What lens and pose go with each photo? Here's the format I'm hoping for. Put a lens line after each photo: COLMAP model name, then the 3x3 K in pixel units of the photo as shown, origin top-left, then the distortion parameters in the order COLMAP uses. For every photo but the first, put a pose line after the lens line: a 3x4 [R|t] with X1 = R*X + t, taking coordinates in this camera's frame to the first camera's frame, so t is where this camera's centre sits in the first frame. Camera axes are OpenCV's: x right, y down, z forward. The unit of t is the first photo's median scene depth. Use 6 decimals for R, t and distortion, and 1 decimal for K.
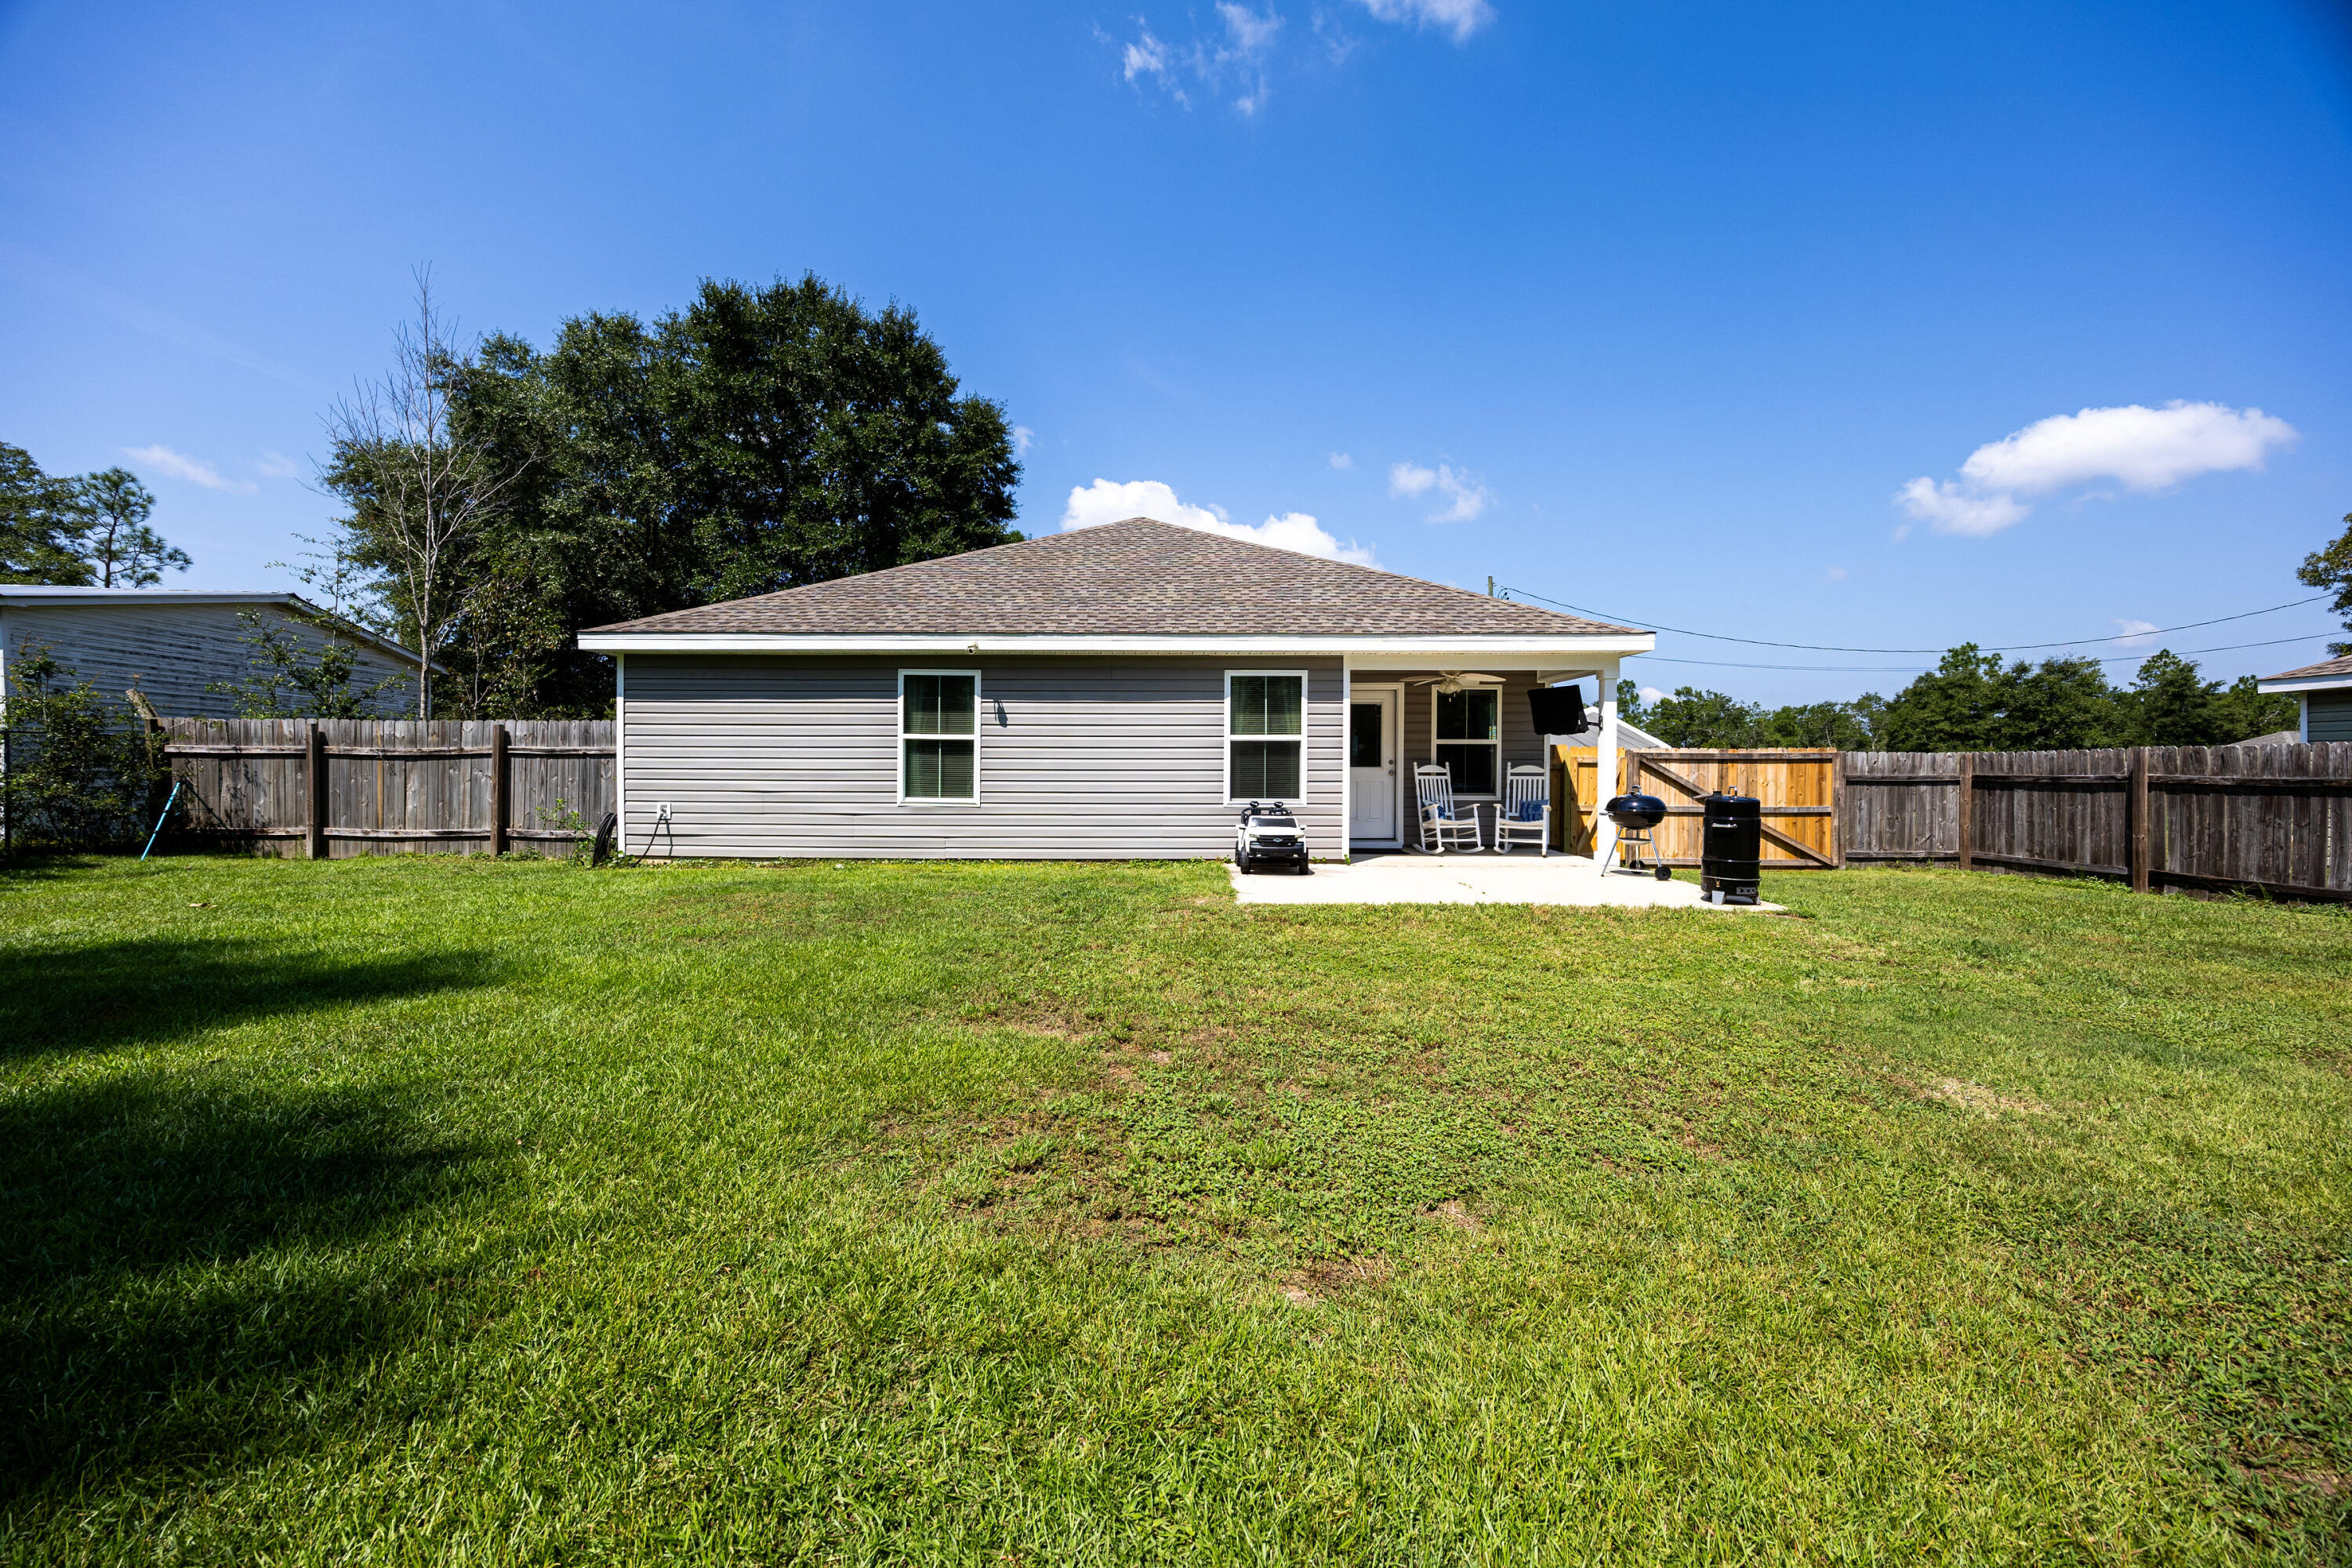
lens RADIAL K [[891.6, 0, 1177.9], [0, 891.6, 787.2], [0, 0, 1]] dist [-0.002065, -0.000048]
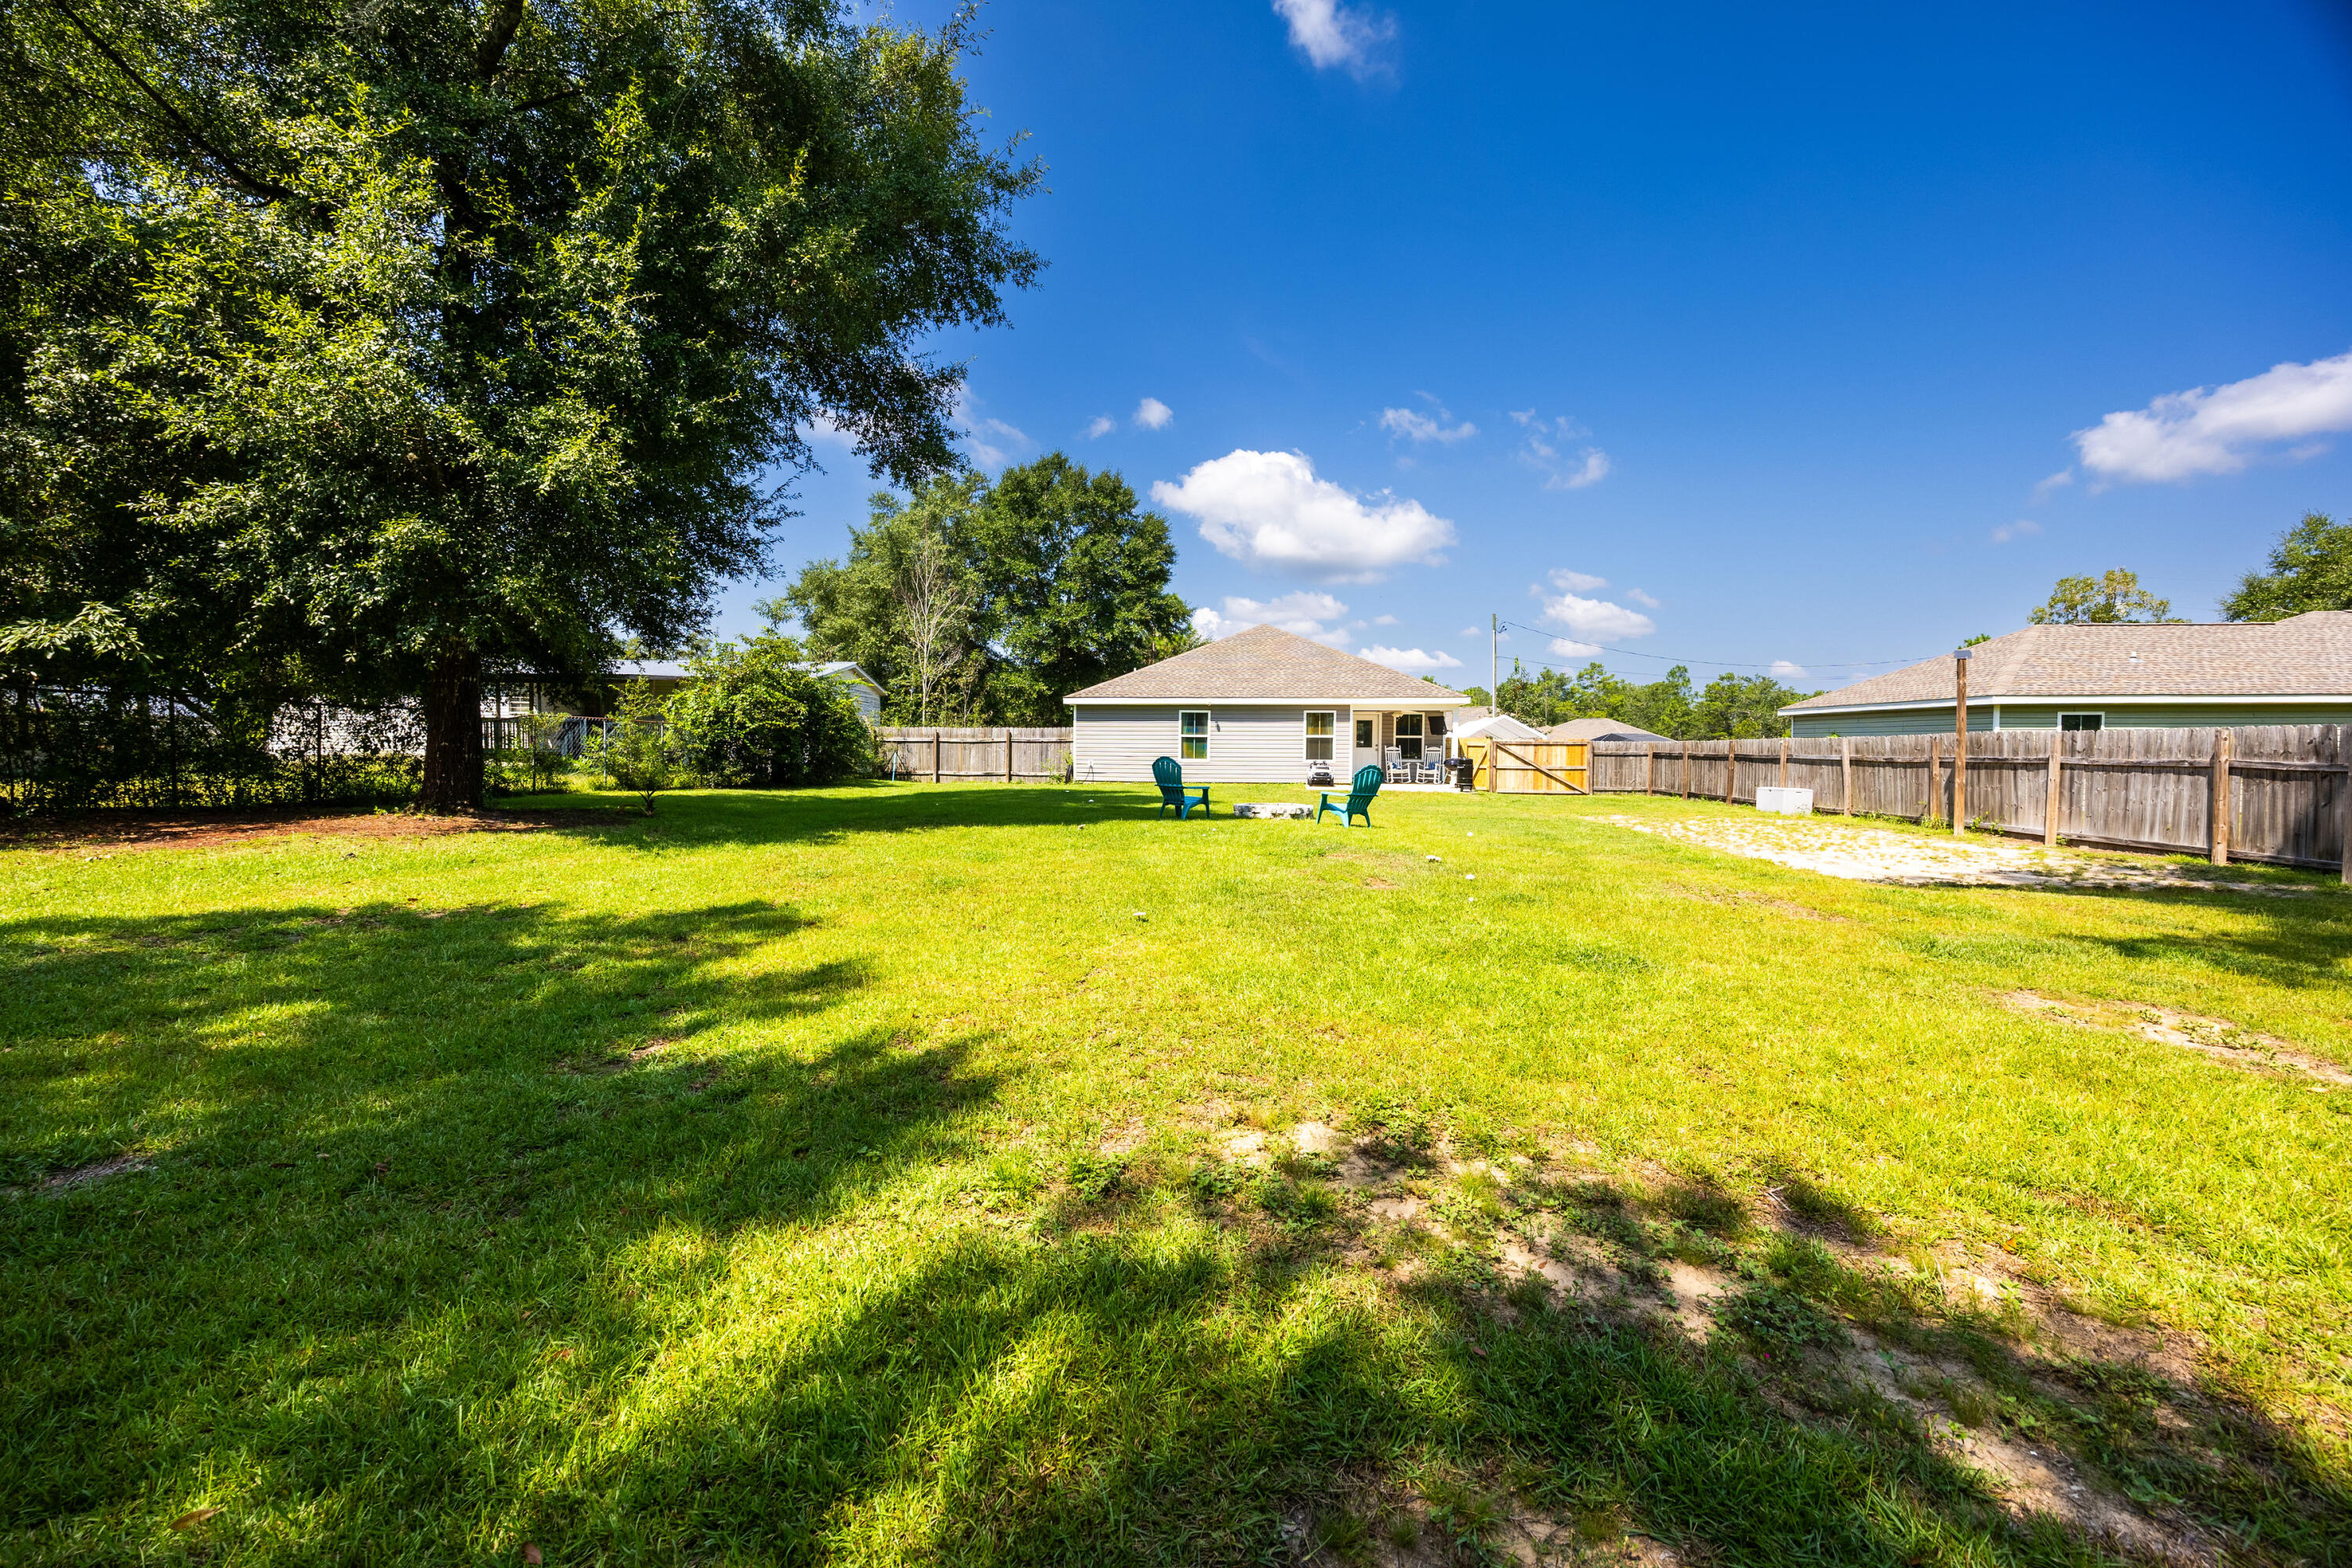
lens RADIAL K [[891.6, 0, 1178.3], [0, 891.6, 787.1], [0, 0, 1]] dist [-0.002065, -0.000048]
pose [[0.995350, 0.007415, -0.096039, -0.052028], [-0.004816, 0.999617, 0.027266, 0.020028], [0.096204, -0.026677, 0.995004, -1.396736]]
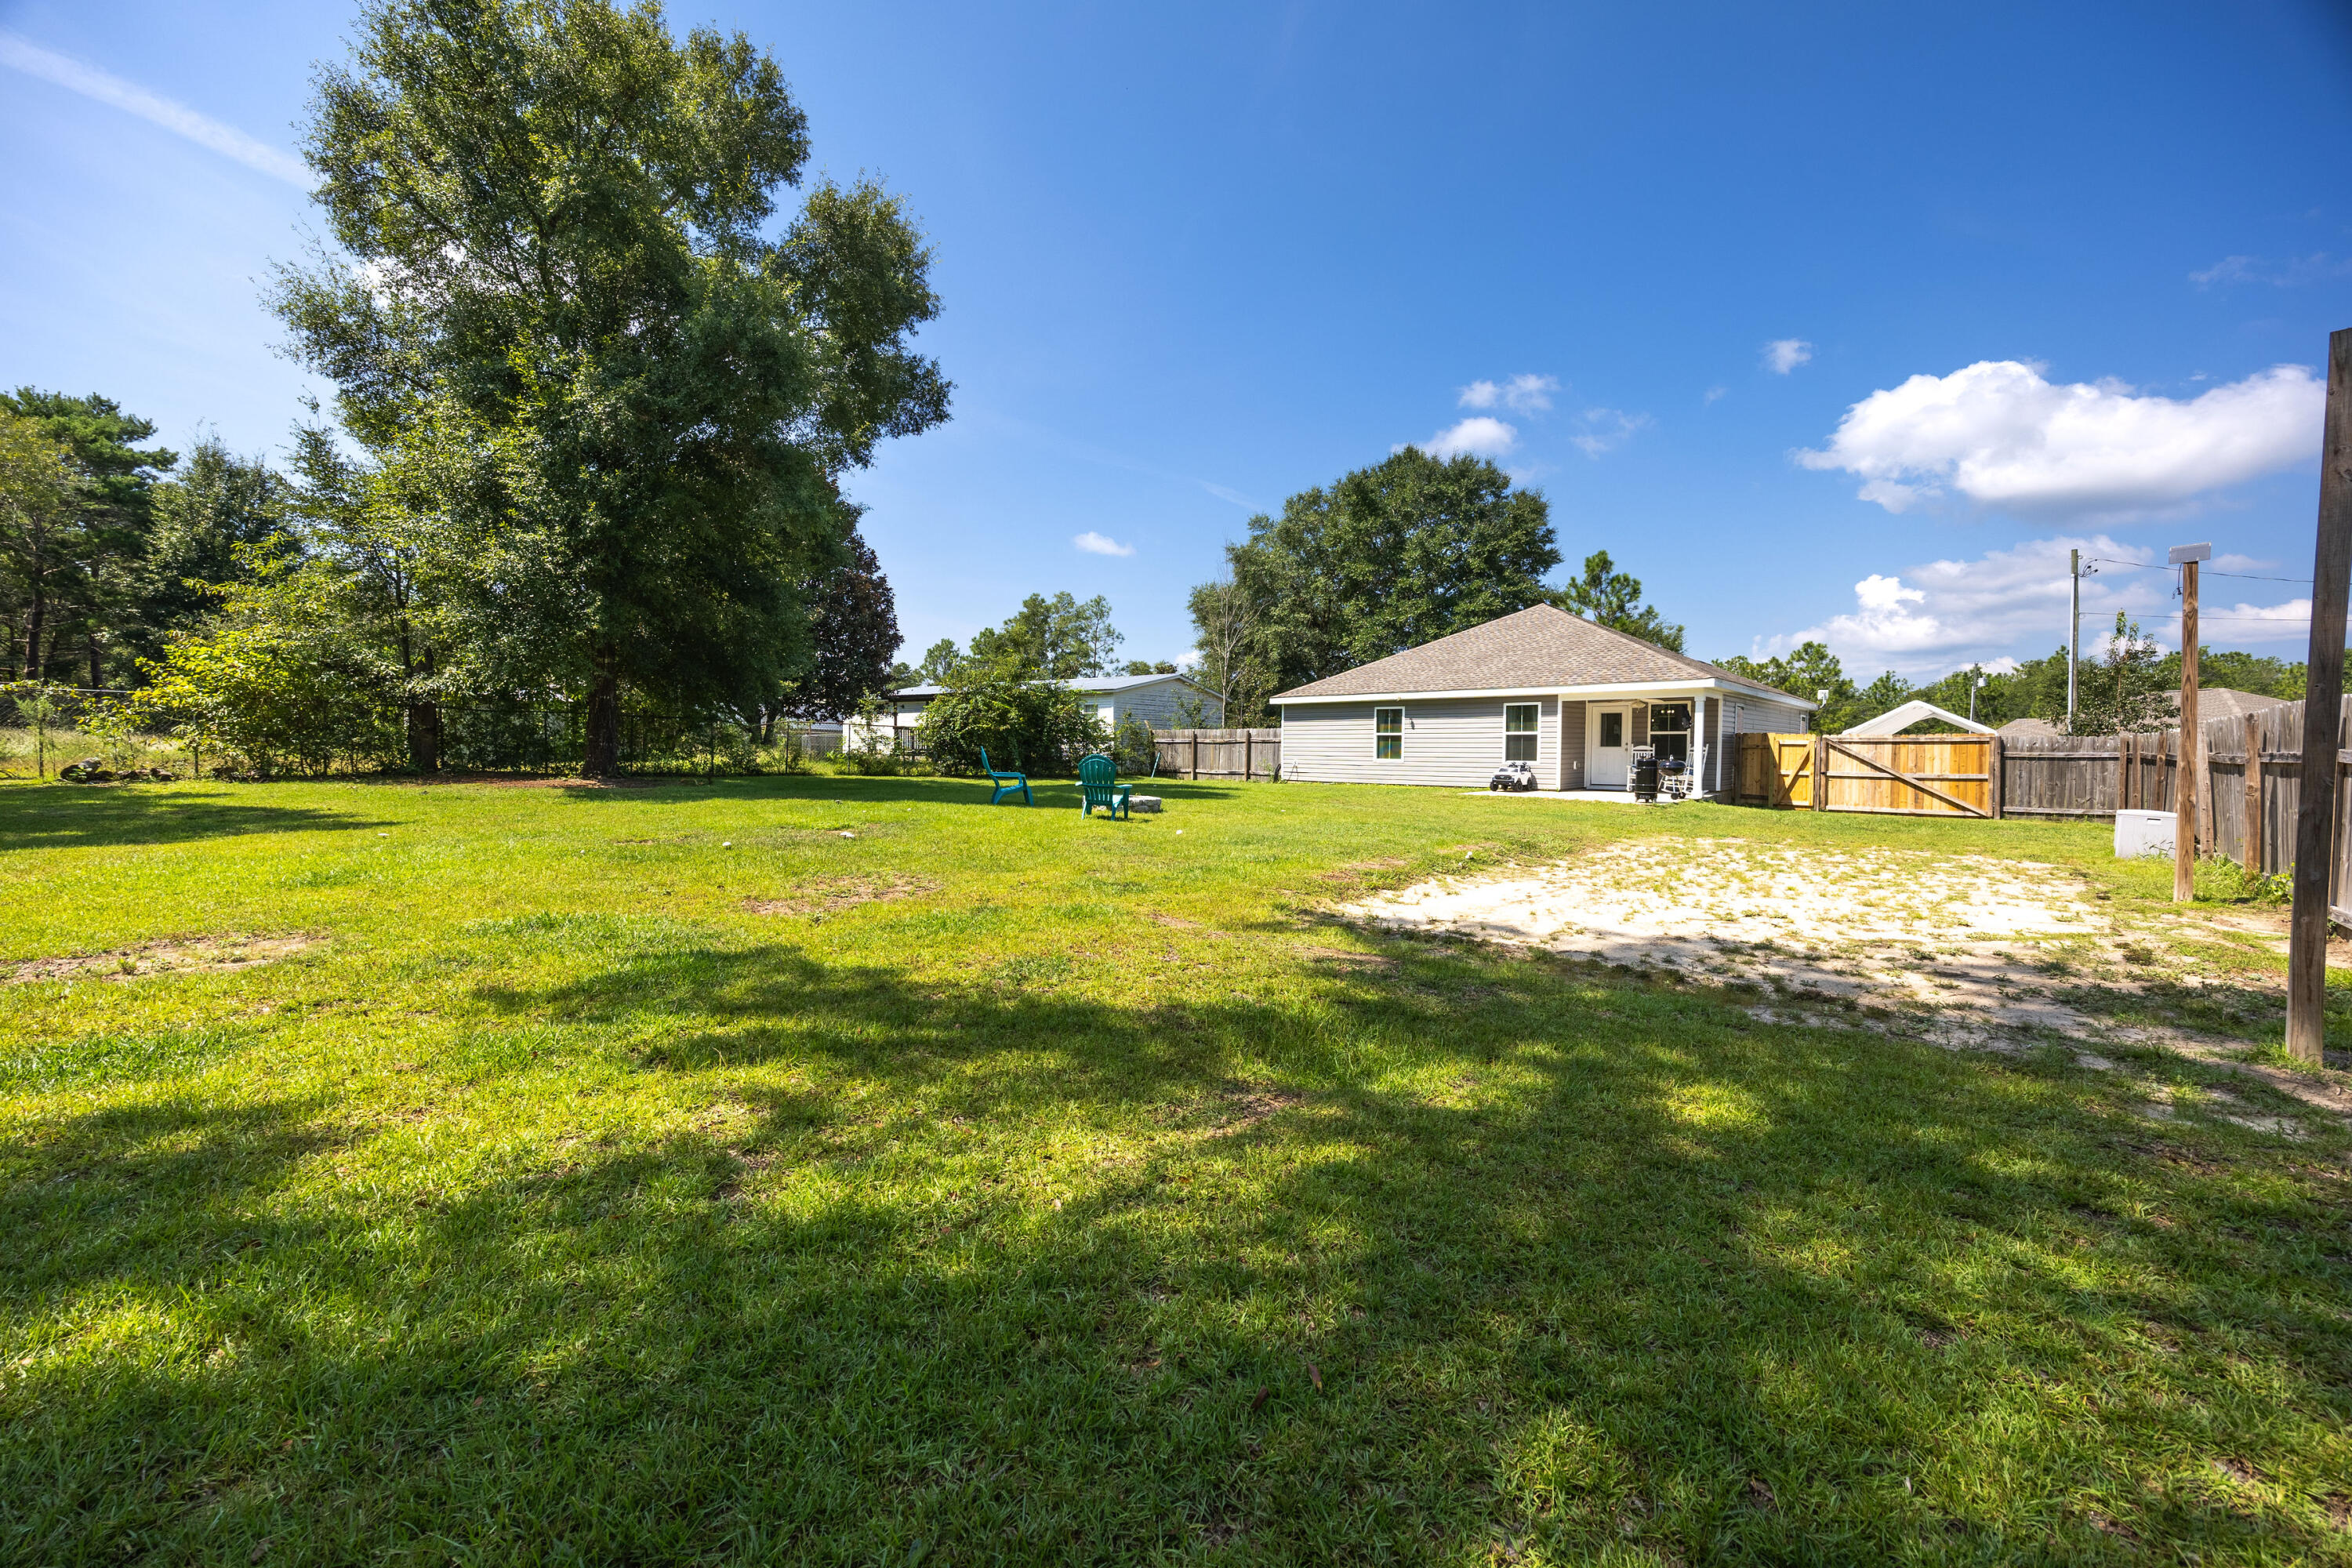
lens RADIAL K [[891.6, 0, 1173.8], [0, 891.6, 788.4], [0, 0, 1]] dist [-0.002065, -0.000048]
pose [[0.734680, 0.031598, -0.677678, 0.825553], [-0.018281, 0.999474, 0.026784, 0.031993], [0.678168, -0.007289, 0.734871, -1.031980]]
